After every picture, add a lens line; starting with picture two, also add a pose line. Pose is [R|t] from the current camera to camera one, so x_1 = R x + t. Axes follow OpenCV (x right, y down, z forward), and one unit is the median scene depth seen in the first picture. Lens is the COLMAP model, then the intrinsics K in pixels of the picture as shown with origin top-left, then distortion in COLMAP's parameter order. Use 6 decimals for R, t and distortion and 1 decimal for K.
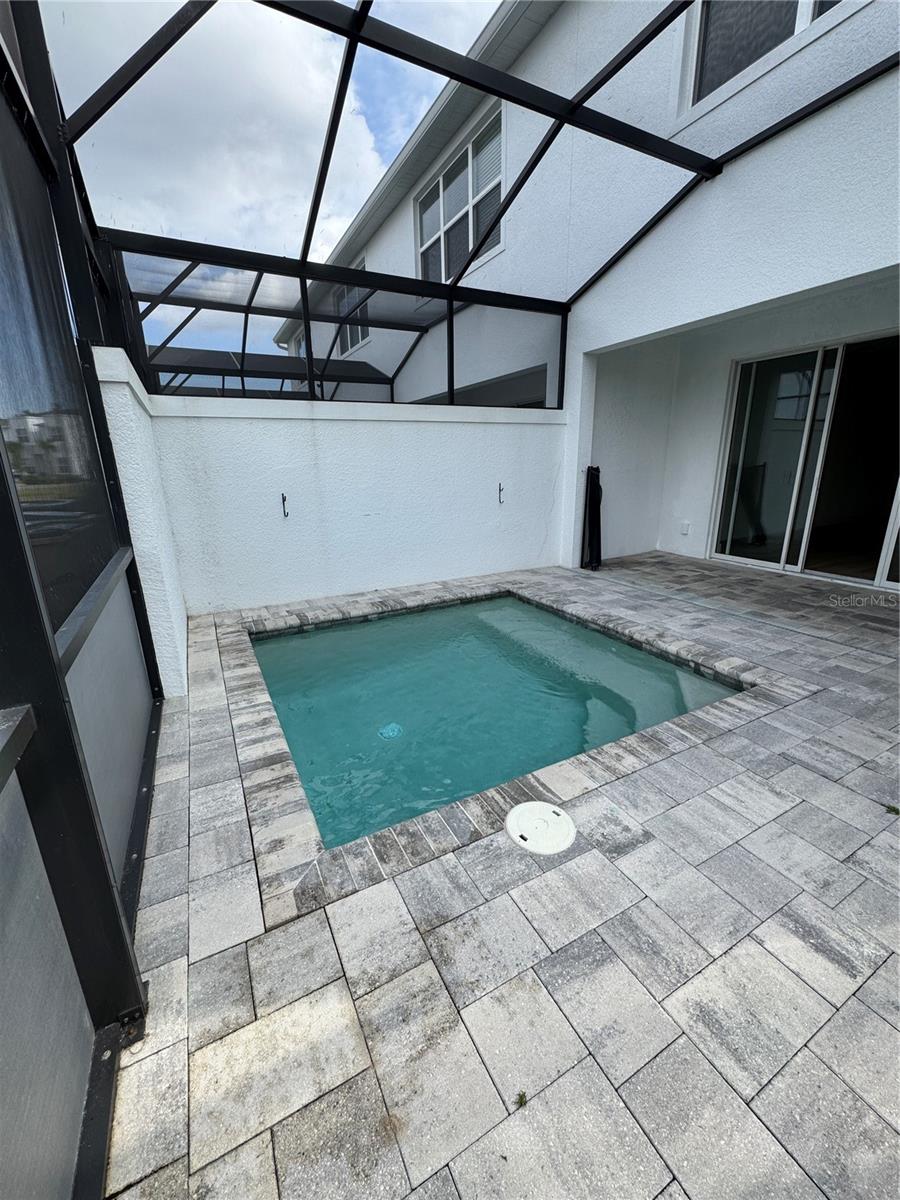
lens RADIAL K [[479.7, 0, 452.2], [0, 479.7, 600.3], [0, 0, 1]] dist [-0.004090, 0.000108]
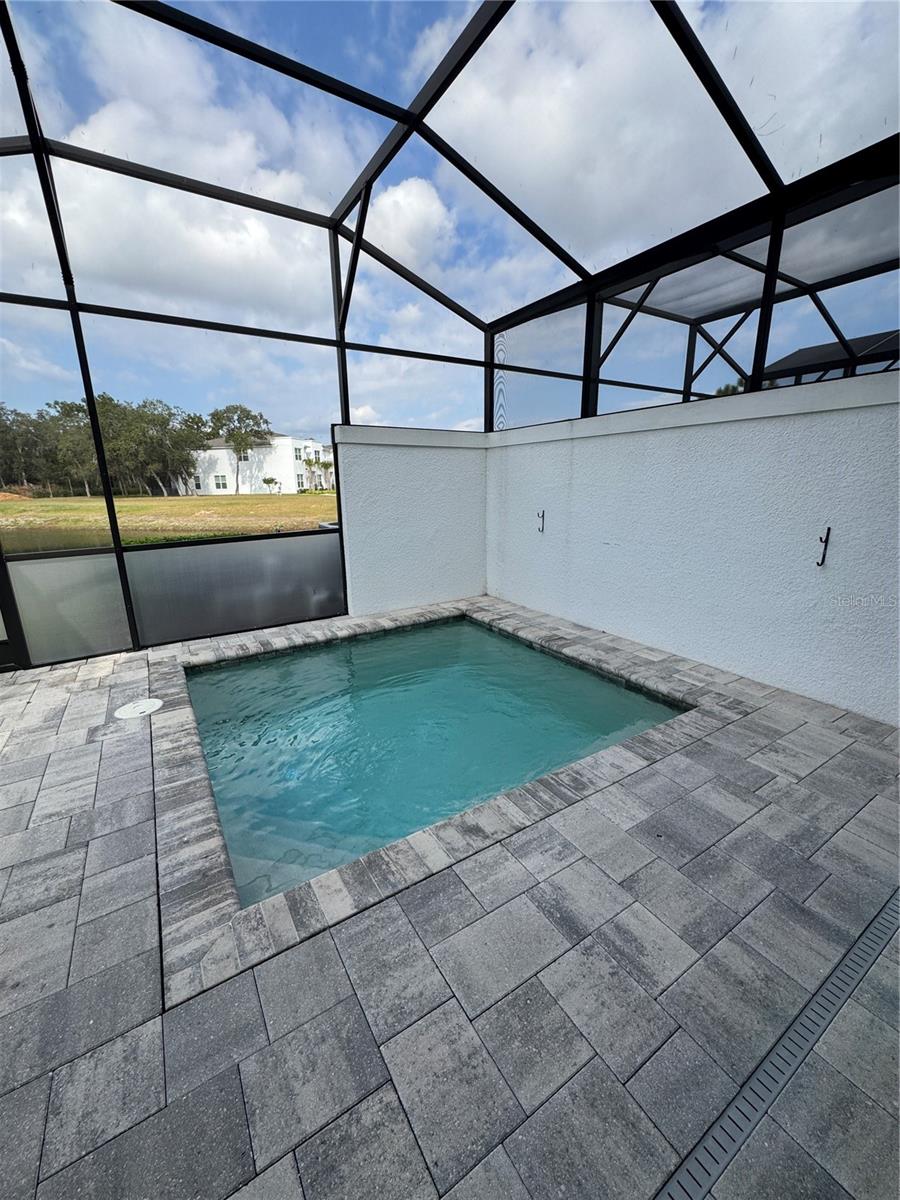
lens RADIAL K [[479.7, 0, 448.6], [0, 479.7, 600.0], [0, 0, 1]] dist [-0.004090, 0.000108]
pose [[0.068935, 0.257435, -0.963833, 1.049522], [-0.266576, 0.935754, 0.230870, -0.329821], [0.961346, 0.241020, 0.133132, 1.021598]]
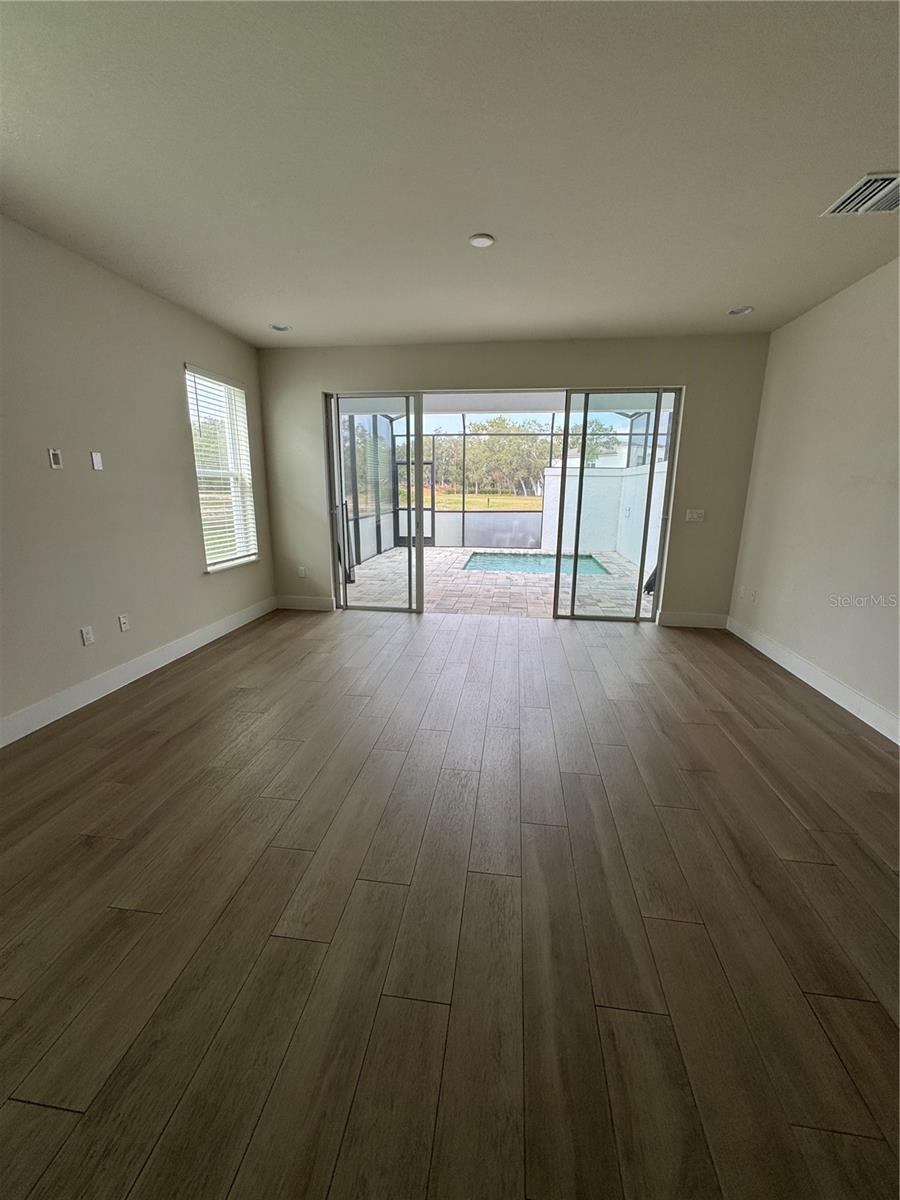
lens RADIAL K [[479.7, 0, 449.1], [0, 479.7, 600.3], [0, 0, 1]] dist [-0.004090, 0.000108]
pose [[-0.587756, 0.201456, -0.783555, 2.876706], [-0.222467, 0.890922, 0.395937, -0.776486], [0.777850, 0.407030, -0.478828, 2.306940]]
